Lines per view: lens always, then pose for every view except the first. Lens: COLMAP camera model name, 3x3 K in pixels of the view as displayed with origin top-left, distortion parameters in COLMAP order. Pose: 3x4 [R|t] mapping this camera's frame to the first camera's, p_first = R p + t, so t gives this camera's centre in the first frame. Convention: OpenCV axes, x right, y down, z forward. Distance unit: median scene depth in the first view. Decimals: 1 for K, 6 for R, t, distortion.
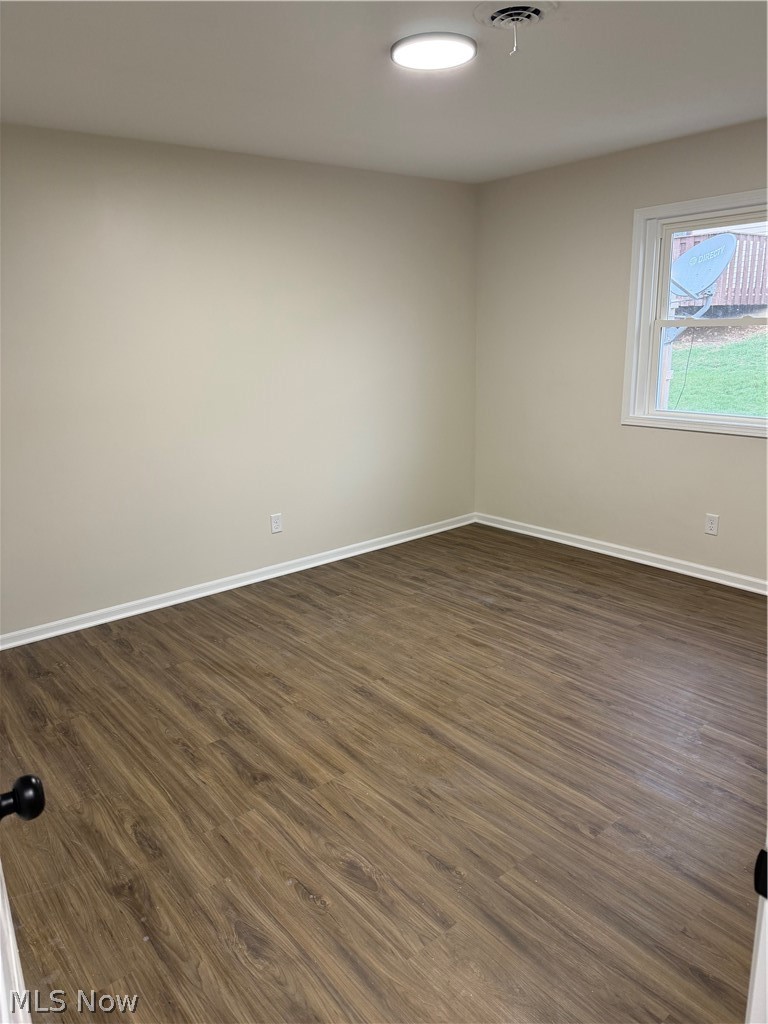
lens RADIAL K [[720.1, 0, 385.3], [0, 720.1, 513.2], [0, 0, 1]] dist [0.031696, -0.042920]
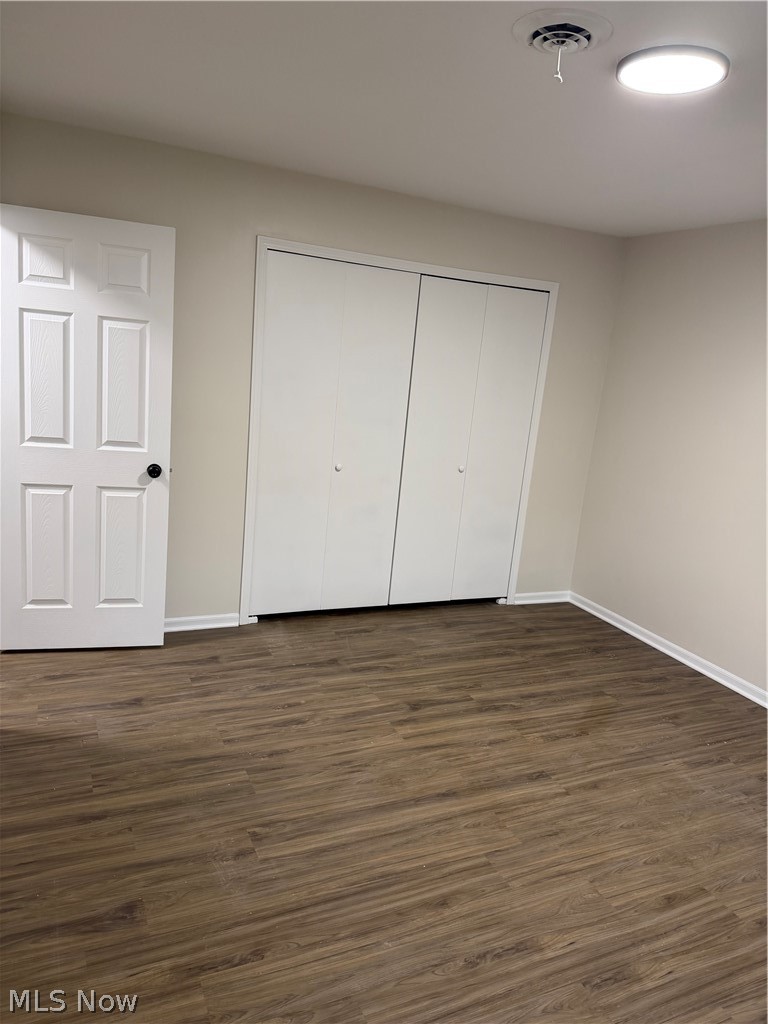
lens RADIAL K [[720.1, 0, 386.3], [0, 720.1, 501.2], [0, 0, 1]] dist [0.031696, -0.042920]
pose [[-0.247106, 0.204242, -0.947219, 0.900766], [-0.332594, 0.900270, 0.280884, -0.290773], [0.910121, 0.384447, -0.154533, 0.897920]]
